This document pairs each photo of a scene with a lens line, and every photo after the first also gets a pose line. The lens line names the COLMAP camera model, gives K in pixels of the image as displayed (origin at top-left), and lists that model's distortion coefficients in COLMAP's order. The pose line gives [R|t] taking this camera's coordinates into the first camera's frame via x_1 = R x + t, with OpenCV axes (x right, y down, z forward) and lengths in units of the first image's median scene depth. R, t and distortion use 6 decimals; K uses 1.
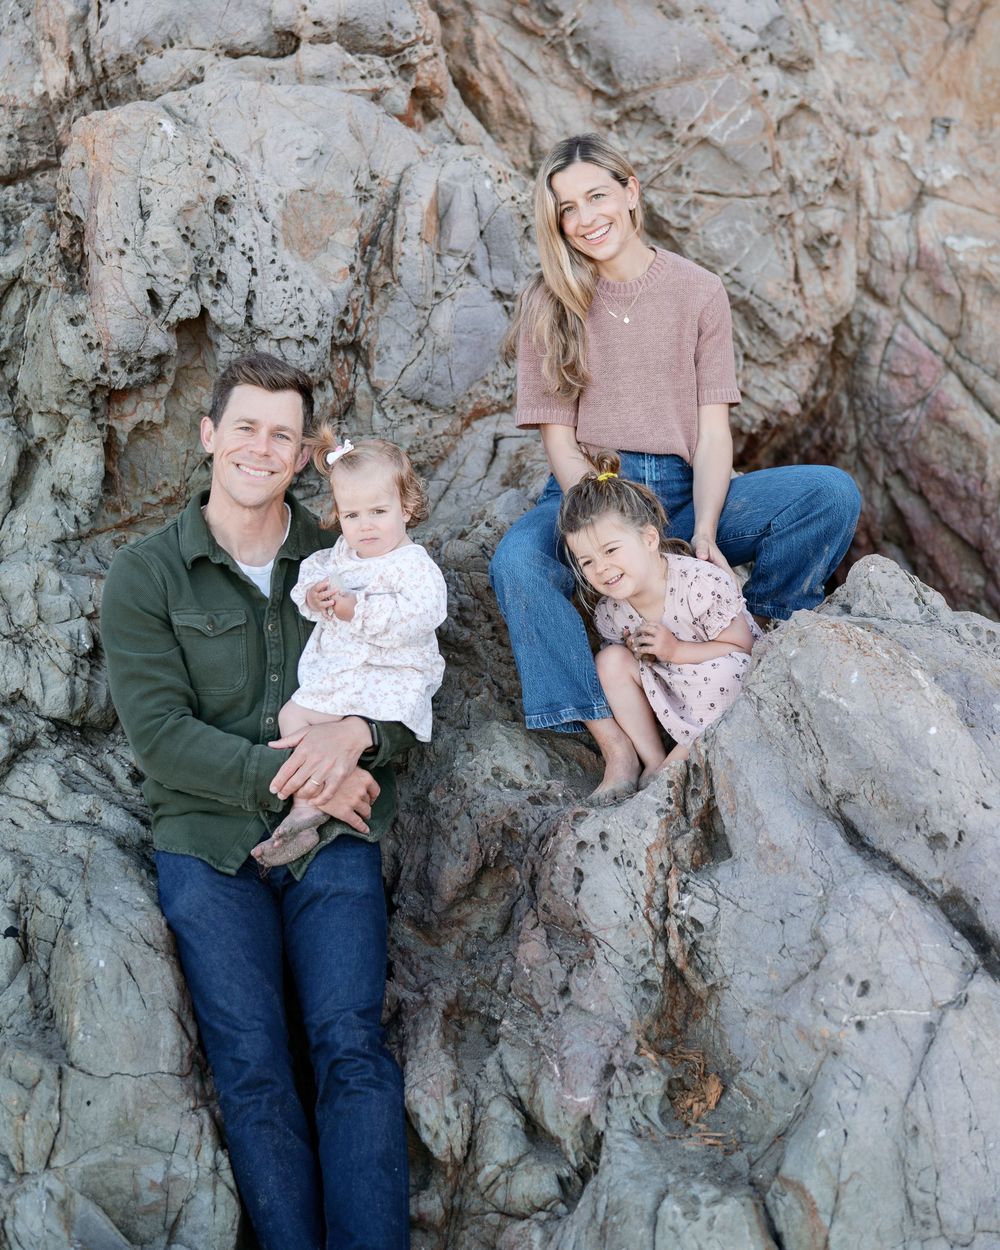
lens RADIAL K [[2534.8, 0, 500.0], [0, 2534.8, 625.0], [0, 0, 1]] dist [-0.074059, 0.665860]
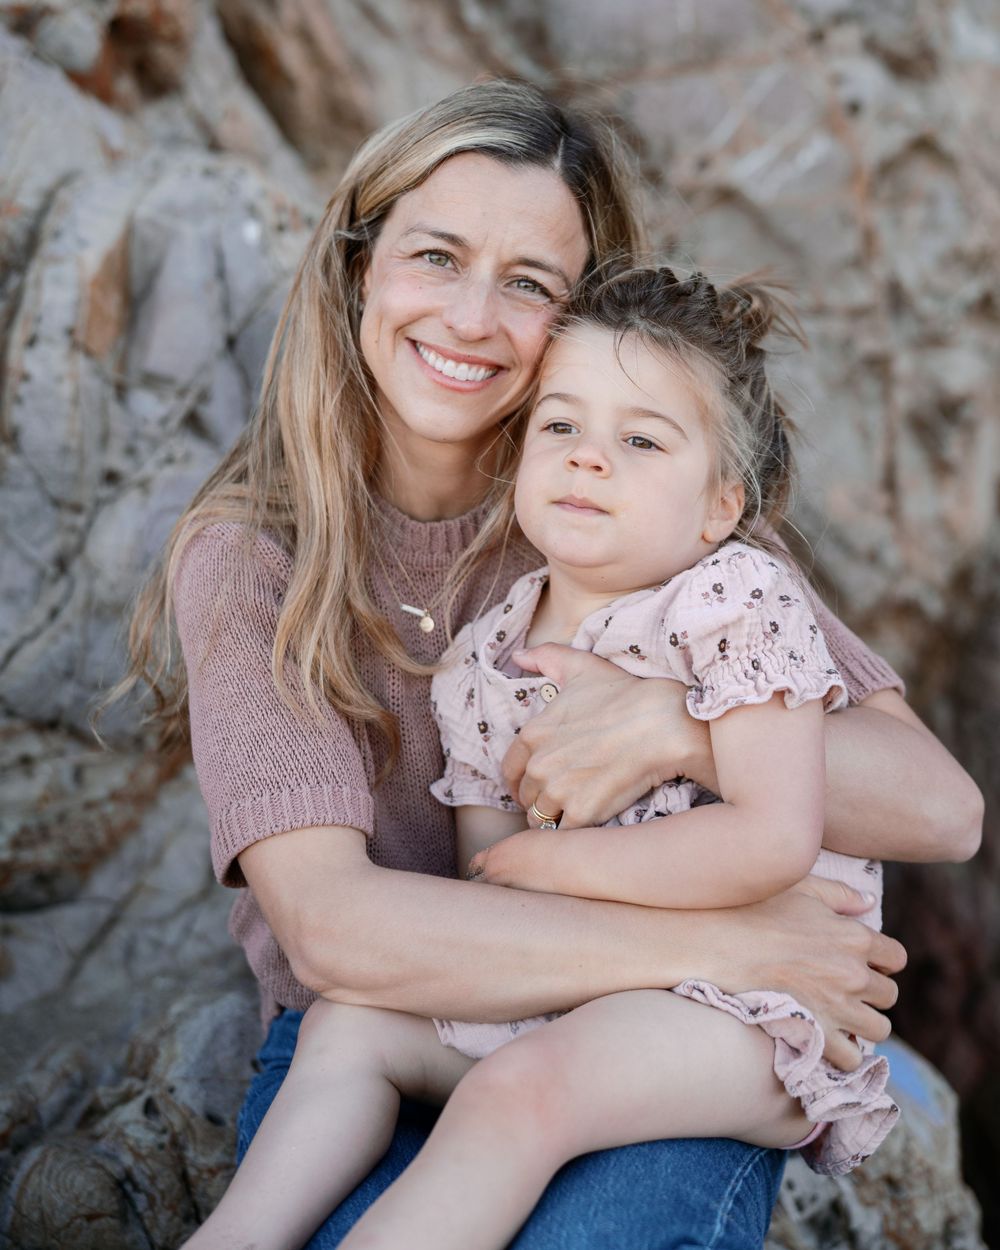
lens RADIAL K [[2534.8, 0, 500.0], [0, 2534.8, 625.0], [0, 0, 1]] dist [-0.074059, 0.665860]
pose [[0.996824, 0.067317, 0.042556, 0.023550], [-0.064822, 0.996238, -0.057511, -0.083883], [-0.046268, 0.054569, 0.997437, 0.562776]]
